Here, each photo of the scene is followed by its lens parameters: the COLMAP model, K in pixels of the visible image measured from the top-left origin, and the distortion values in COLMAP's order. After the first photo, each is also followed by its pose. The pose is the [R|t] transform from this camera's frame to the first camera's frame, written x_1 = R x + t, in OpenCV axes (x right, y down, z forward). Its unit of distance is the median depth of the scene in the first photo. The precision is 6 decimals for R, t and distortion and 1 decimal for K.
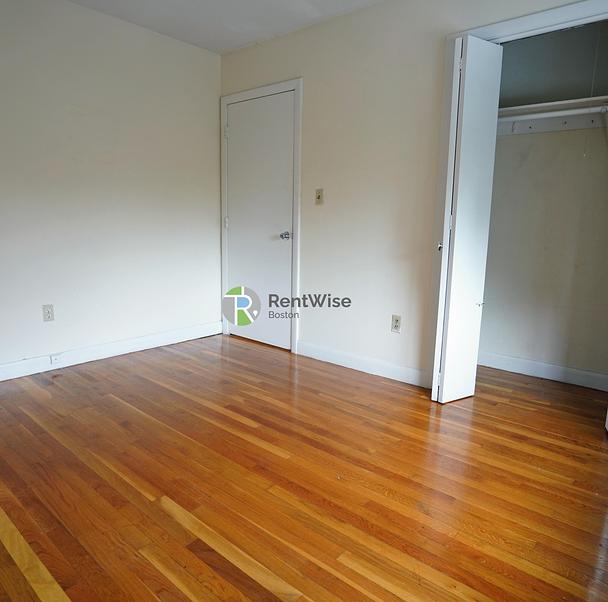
lens RADIAL K [[427.6, 0, 304.8], [0, 427.6, 298.4], [0, 0, 1]] dist [-0.071657, 0.036404]
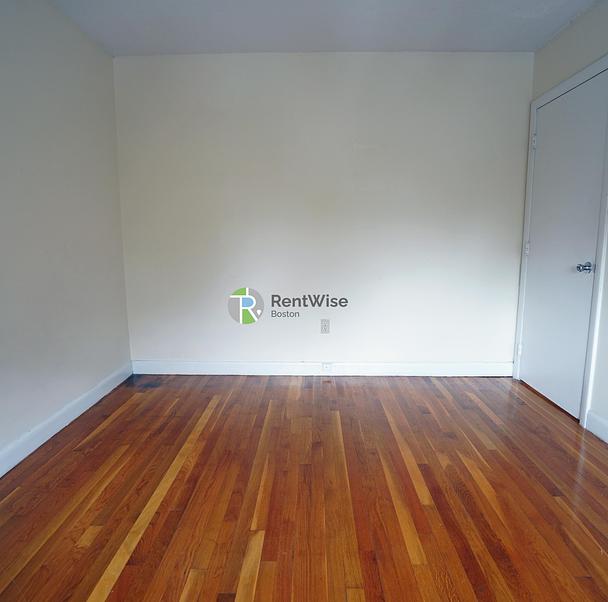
lens RADIAL K [[411.7, 0, 304.0], [0, 411.7, 301.0], [0, 0, 1]] dist [-0.062725, 0.029198]
pose [[0.652723, 0.094043, -0.751737, 0.211644], [-0.125688, 0.991957, 0.014961, -0.047237], [0.747098, 0.084719, 0.659293, 0.222203]]
